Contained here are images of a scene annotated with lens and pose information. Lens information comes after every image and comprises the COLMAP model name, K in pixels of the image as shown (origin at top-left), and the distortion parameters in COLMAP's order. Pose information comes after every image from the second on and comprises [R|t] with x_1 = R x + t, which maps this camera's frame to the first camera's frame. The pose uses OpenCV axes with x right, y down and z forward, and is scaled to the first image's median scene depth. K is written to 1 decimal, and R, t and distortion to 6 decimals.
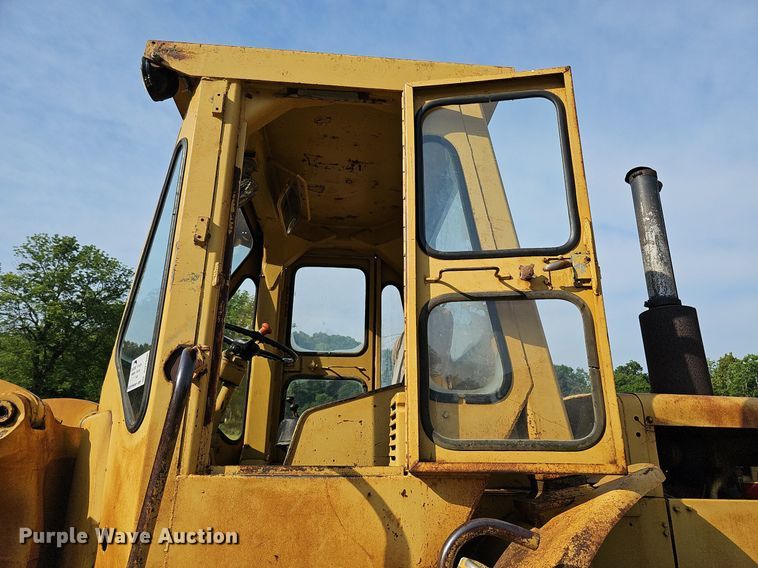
lens RADIAL K [[502.8, 0, 378.8], [0, 502.8, 285.5], [0, 0, 1]] dist [0.045616, -0.039477]
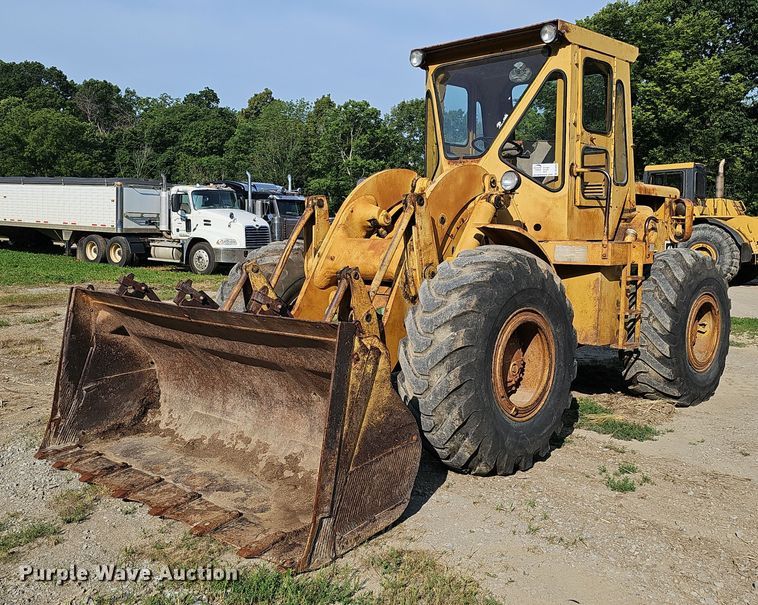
lens RADIAL K [[772.8, 0, 380.5], [0, 772.8, 288.5], [0, 0, 1]] dist [0.050525, 0.000000]
pose [[0.755859, -0.054666, 0.652448, -0.117174], [-0.216224, 0.919757, 0.327558, -0.012394], [-0.618000, -0.388663, 0.683387, -0.045493]]
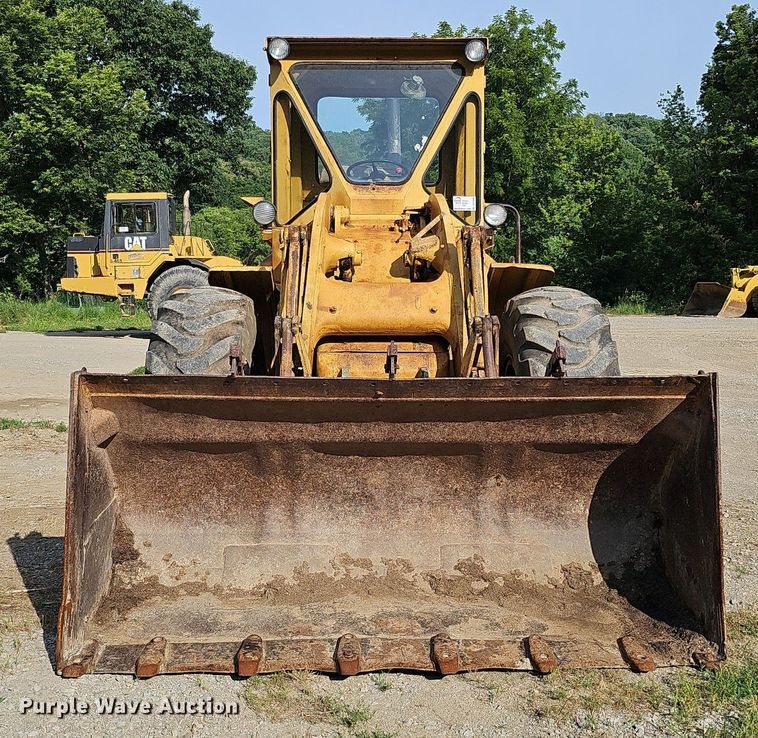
lens RADIAL K [[976.7, 0, 391.8], [0, 976.7, 346.2], [0, 0, 1]] dist [0.065330, 0.000000]
pose [[0.068680, -0.083669, 0.994124, -0.153380], [-0.326440, 0.939737, 0.101644, 0.011672], [-0.942720, -0.331503, 0.037228, 0.023202]]
